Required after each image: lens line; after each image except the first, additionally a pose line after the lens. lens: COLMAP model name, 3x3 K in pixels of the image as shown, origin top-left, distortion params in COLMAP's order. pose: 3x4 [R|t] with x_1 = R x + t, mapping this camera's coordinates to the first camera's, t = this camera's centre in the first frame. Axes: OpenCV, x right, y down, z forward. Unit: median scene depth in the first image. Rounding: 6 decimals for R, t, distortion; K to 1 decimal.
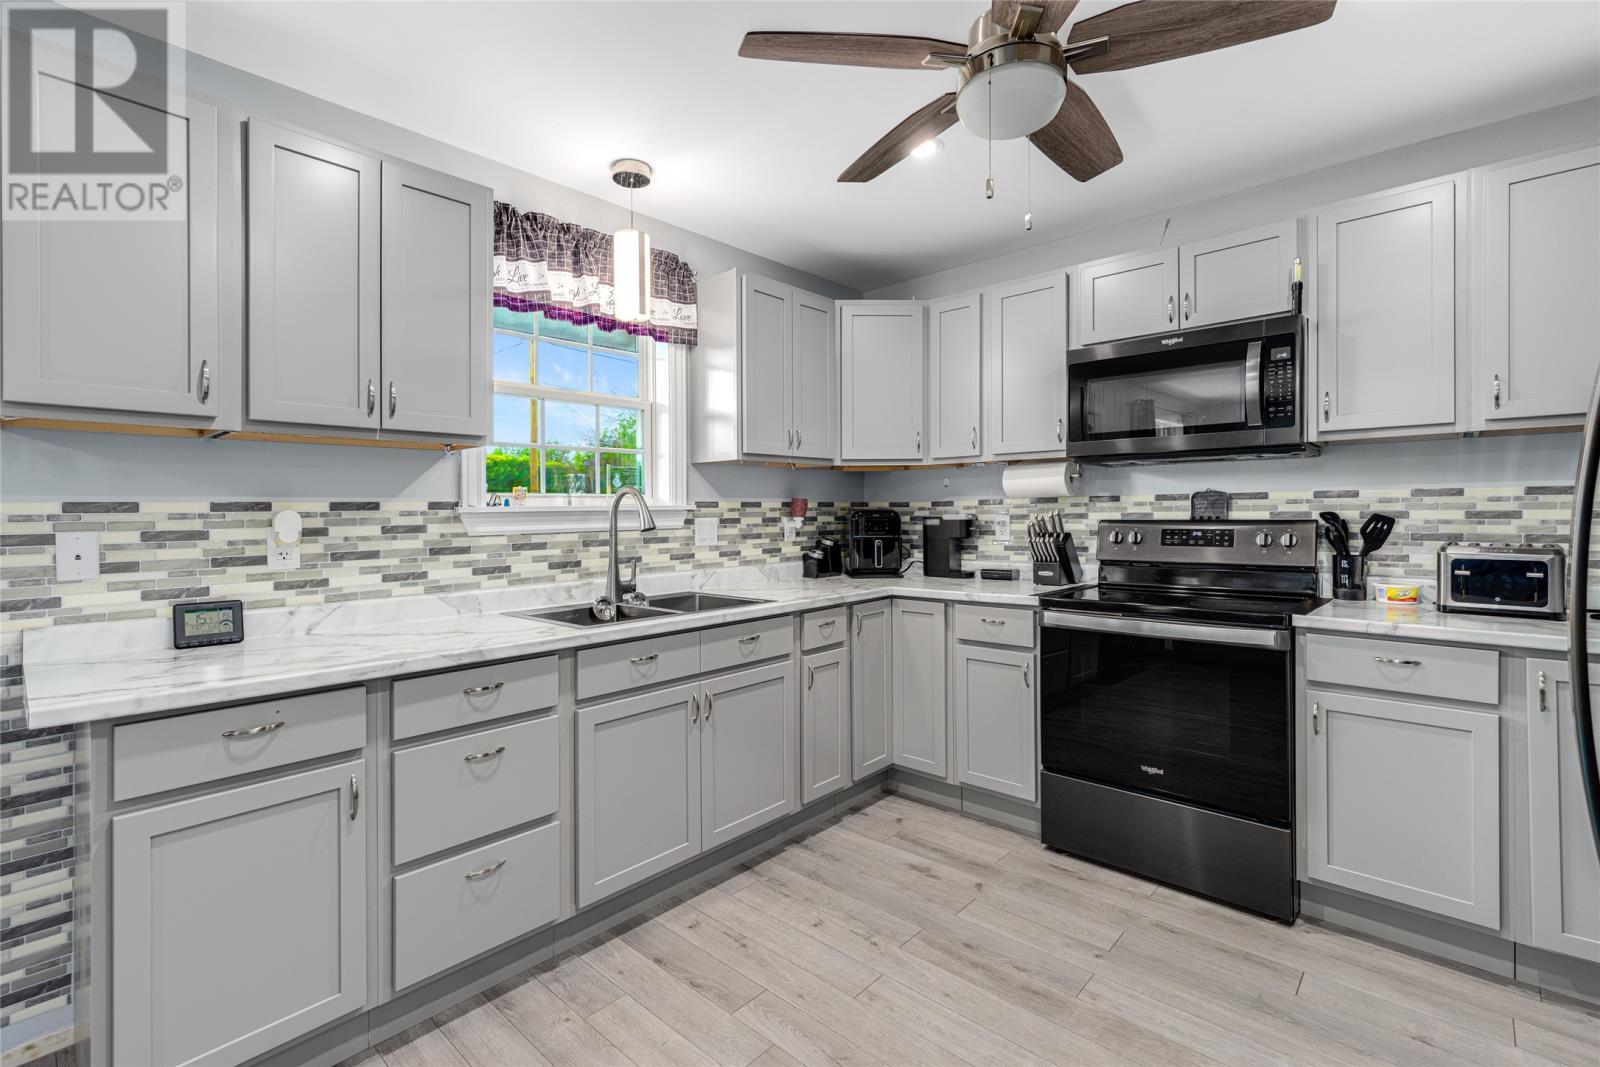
lens RADIAL K [[718.0, 0, 827.7], [0, 718.0, 508.2], [0, 0, 1]] dist [0.001635, -0.000080]
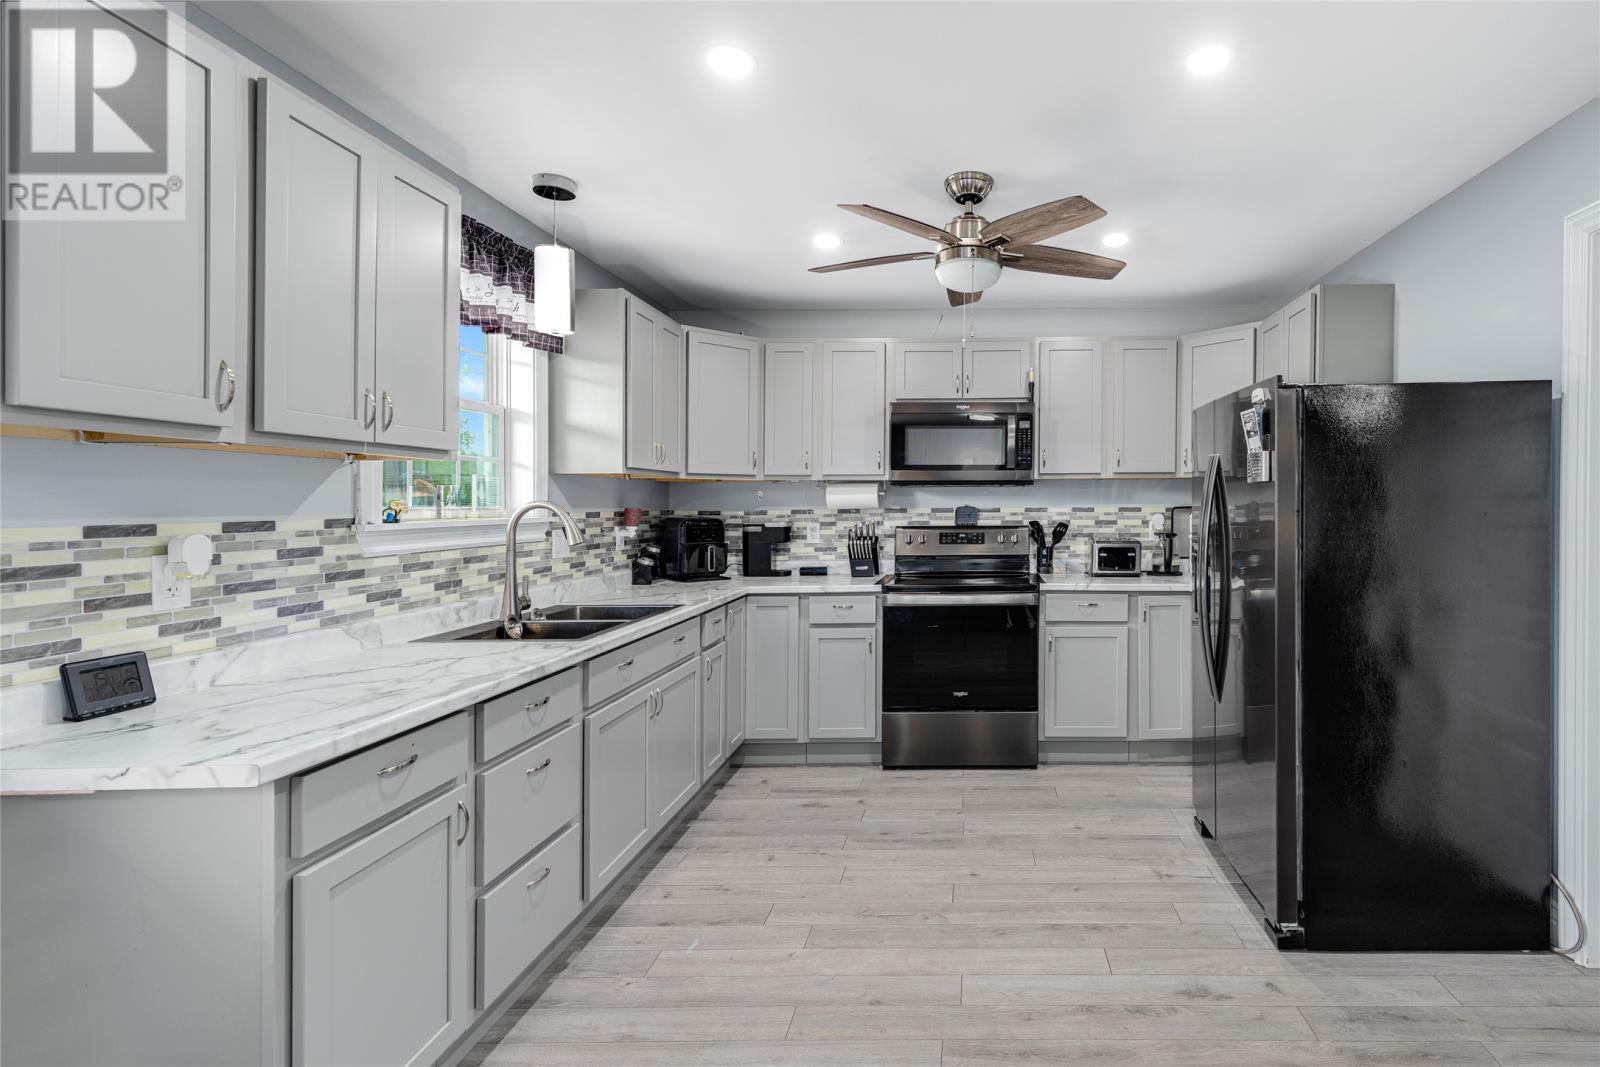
lens RADIAL K [[716.7, 0, 977.8], [0, 716.7, 509.8], [0, 0, 1]] dist [0.000670, -0.000219]
pose [[0.748538, 0.002356, 0.663087, -0.477500], [-0.006474, 0.999972, 0.003756, -0.025008], [-0.663060, -0.007104, 0.748533, -0.133534]]
